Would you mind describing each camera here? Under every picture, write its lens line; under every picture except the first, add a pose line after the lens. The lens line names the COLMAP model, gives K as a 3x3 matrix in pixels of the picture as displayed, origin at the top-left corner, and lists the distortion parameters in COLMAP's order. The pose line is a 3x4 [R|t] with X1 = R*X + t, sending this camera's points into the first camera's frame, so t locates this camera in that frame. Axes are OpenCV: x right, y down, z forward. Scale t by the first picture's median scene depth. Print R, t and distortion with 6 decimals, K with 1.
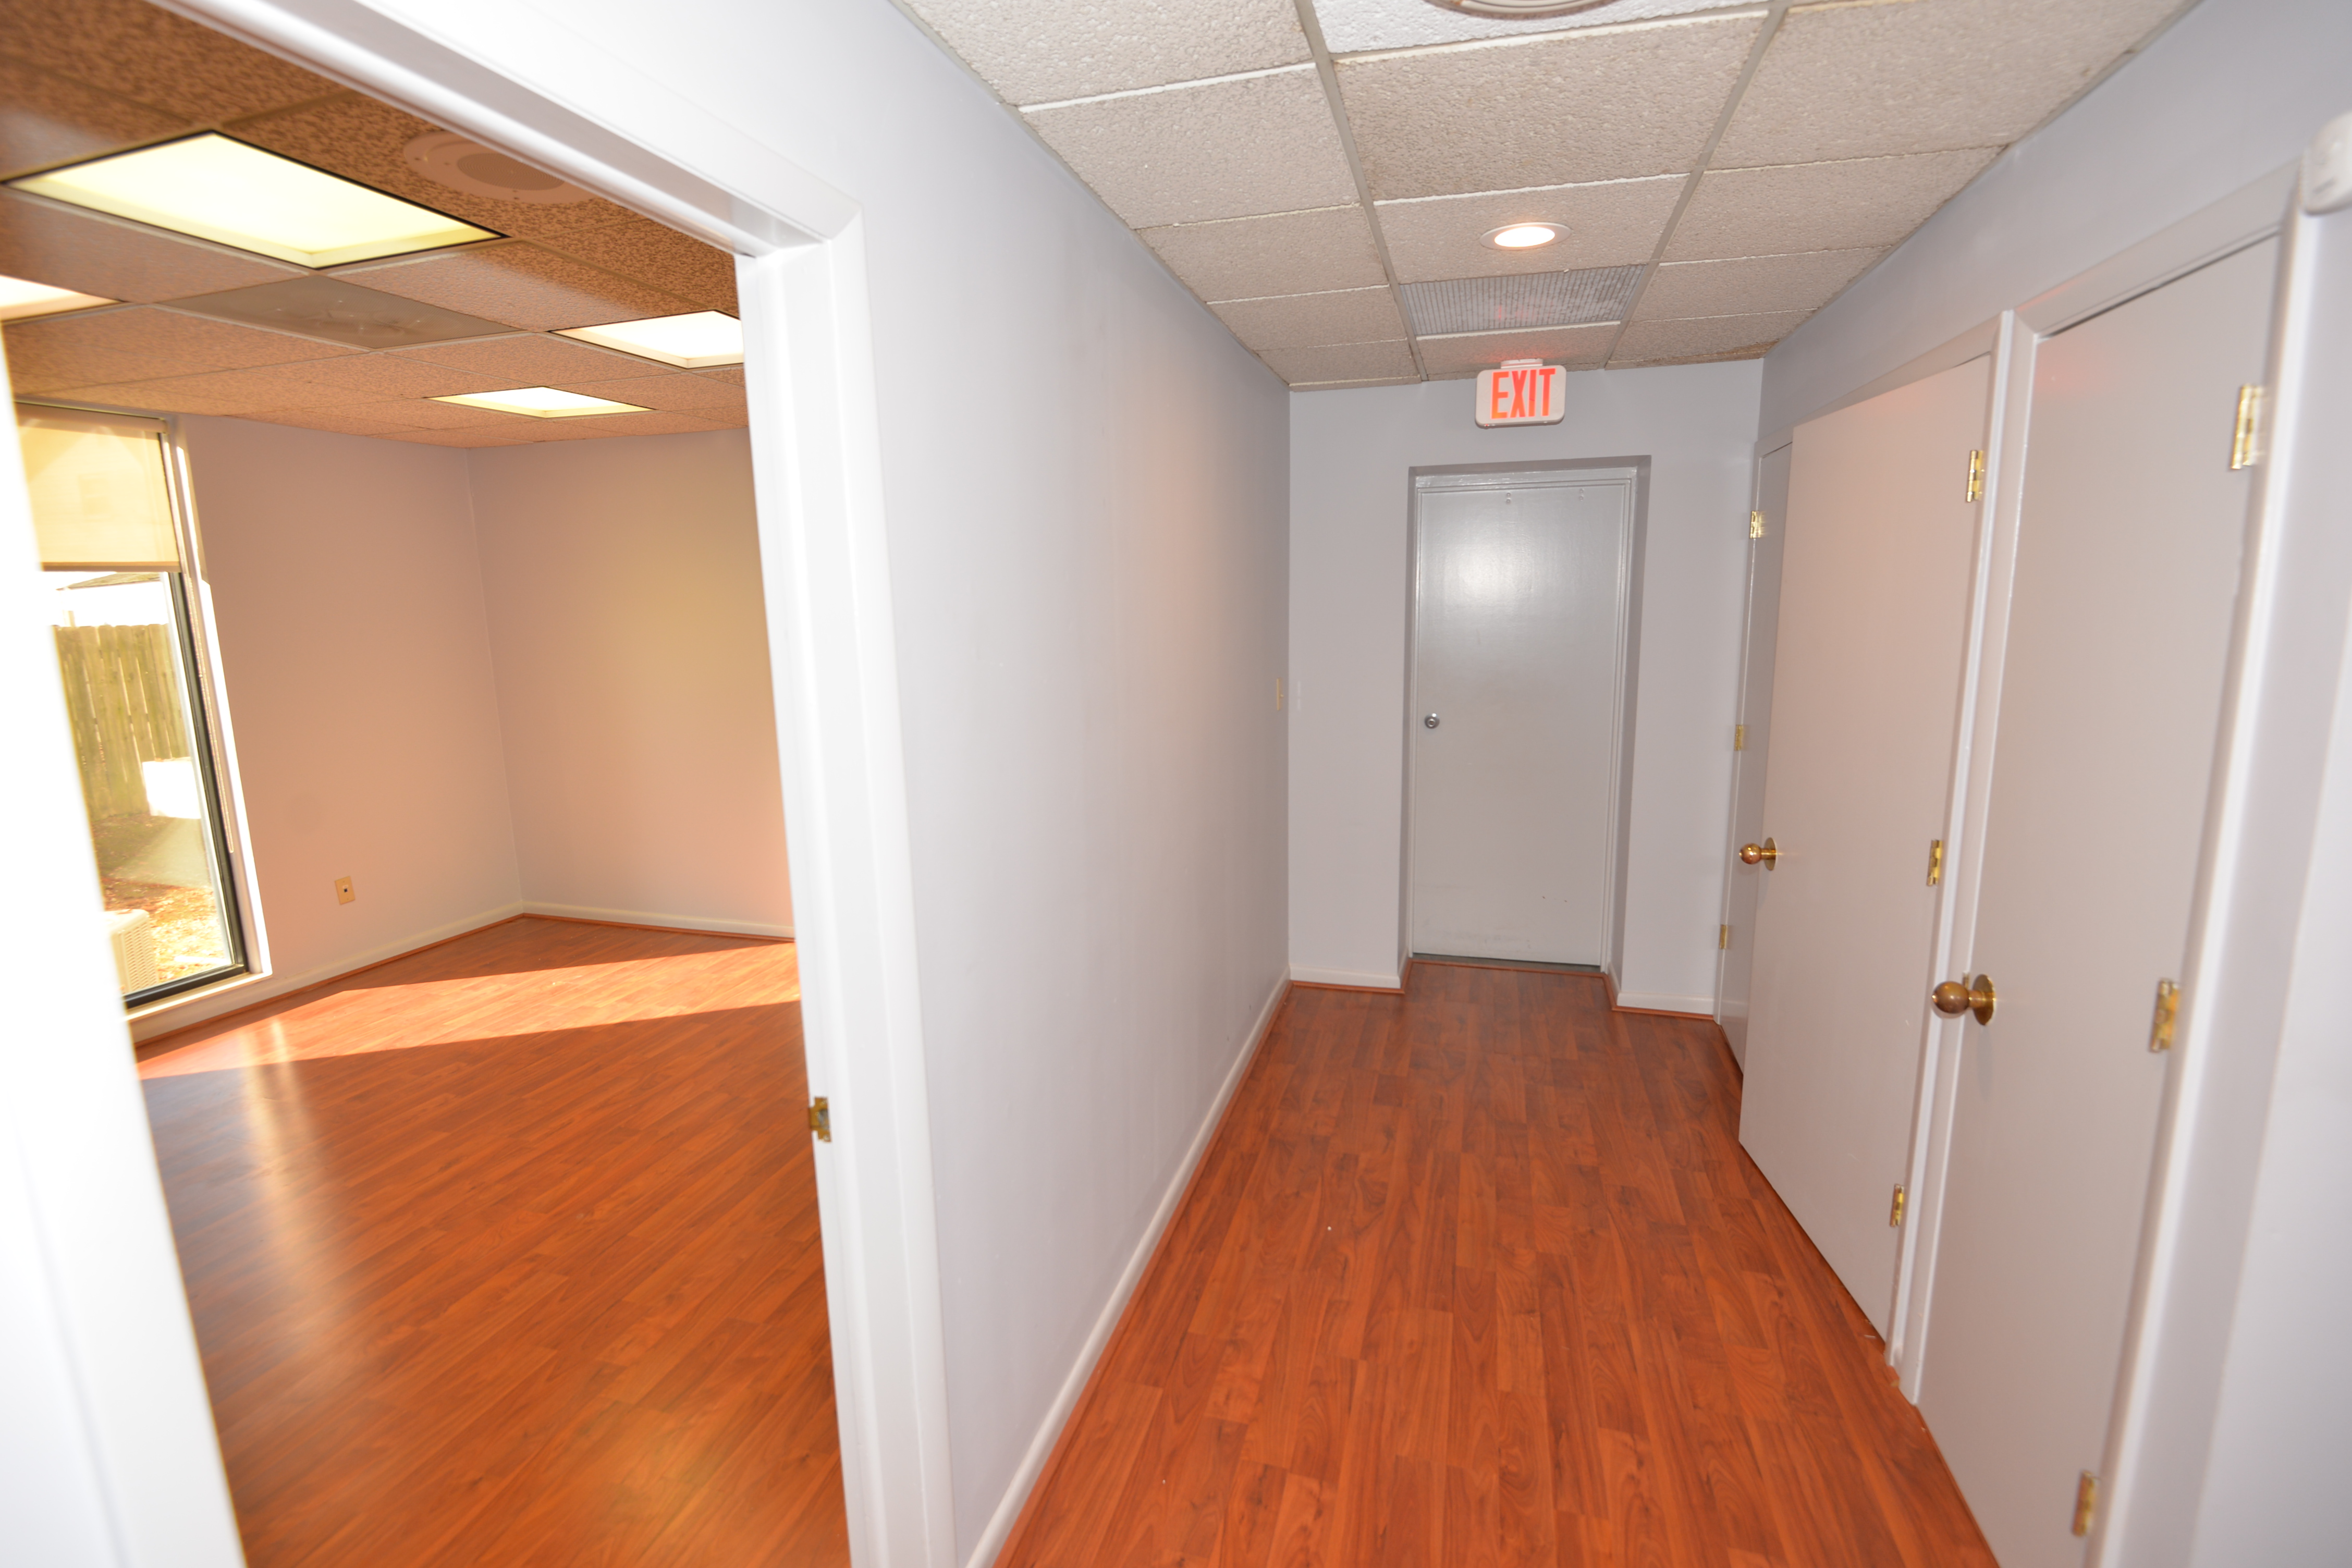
lens RADIAL K [[1093.1, 0, 1155.5], [0, 1093.1, 775.1], [0, 0, 1]] dist [-0.006479, -0.000271]
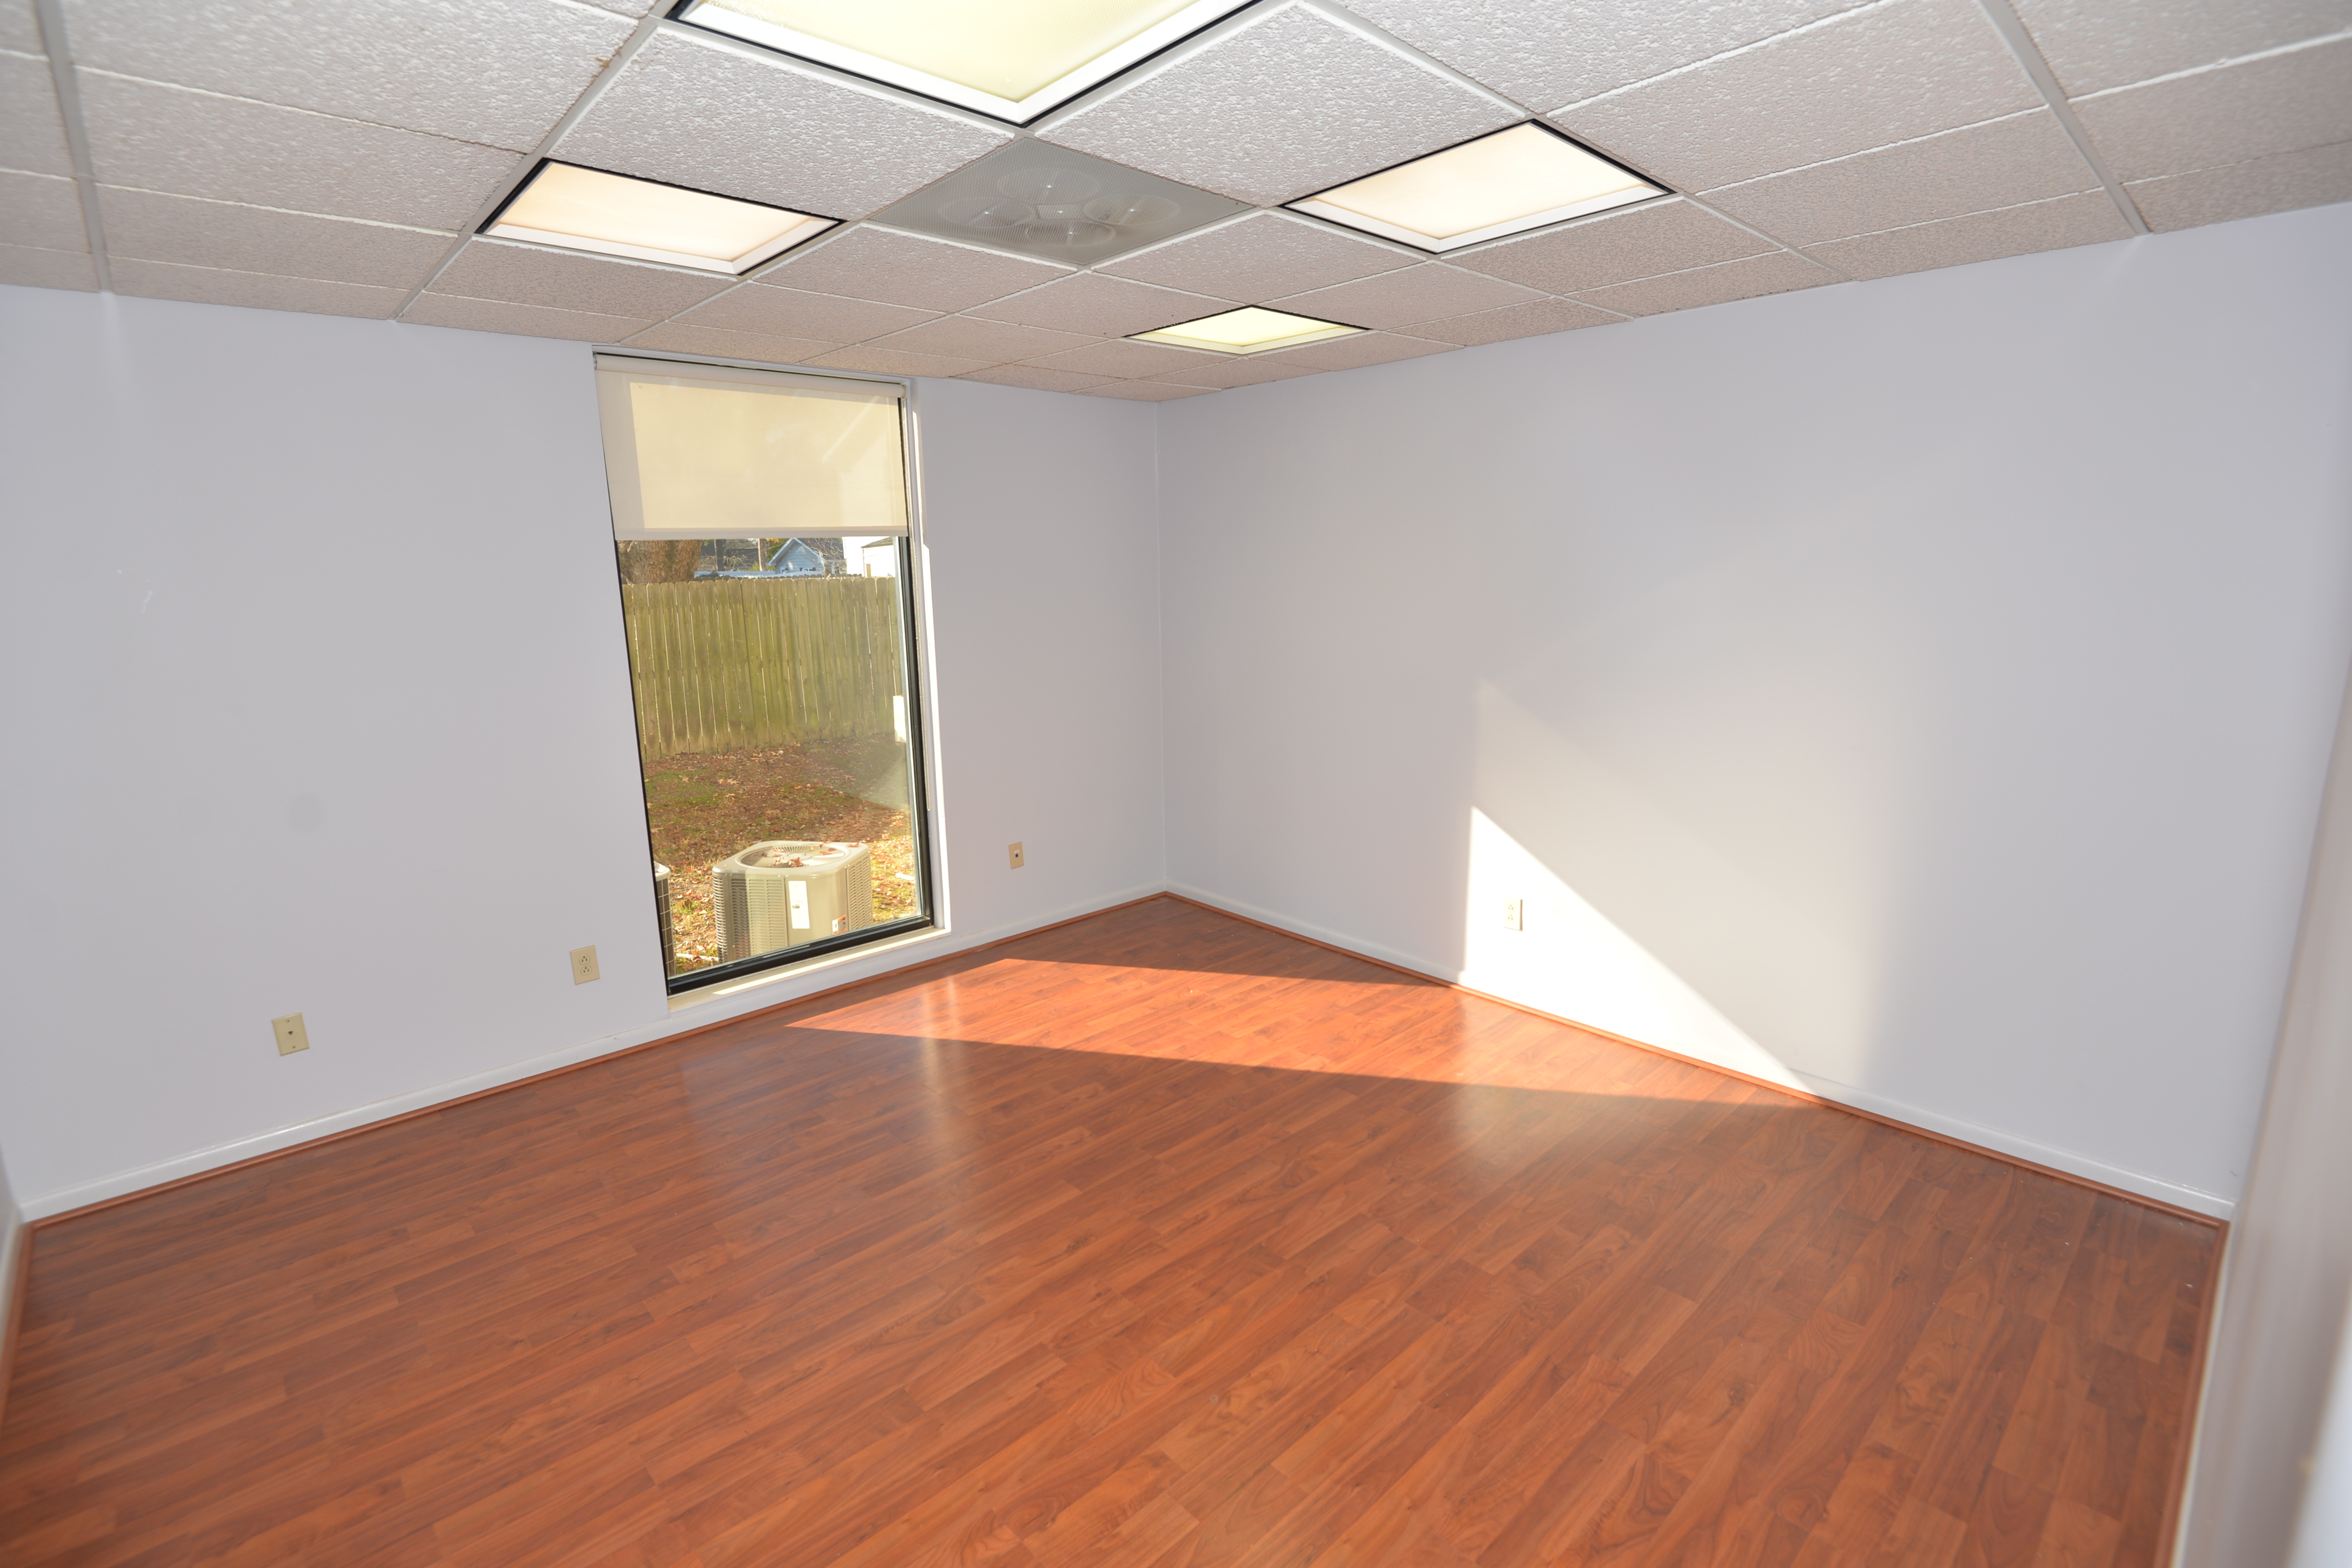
lens RADIAL K [[1093.1, 0, 1185.9], [0, 1093.1, 773.2], [0, 0, 1]] dist [-0.006479, -0.000271]
pose [[0.871419, 0.103393, -0.479519, -0.166712], [-0.087333, 0.994618, 0.055750, -0.049133], [0.482702, -0.006704, 0.875759, 0.243301]]
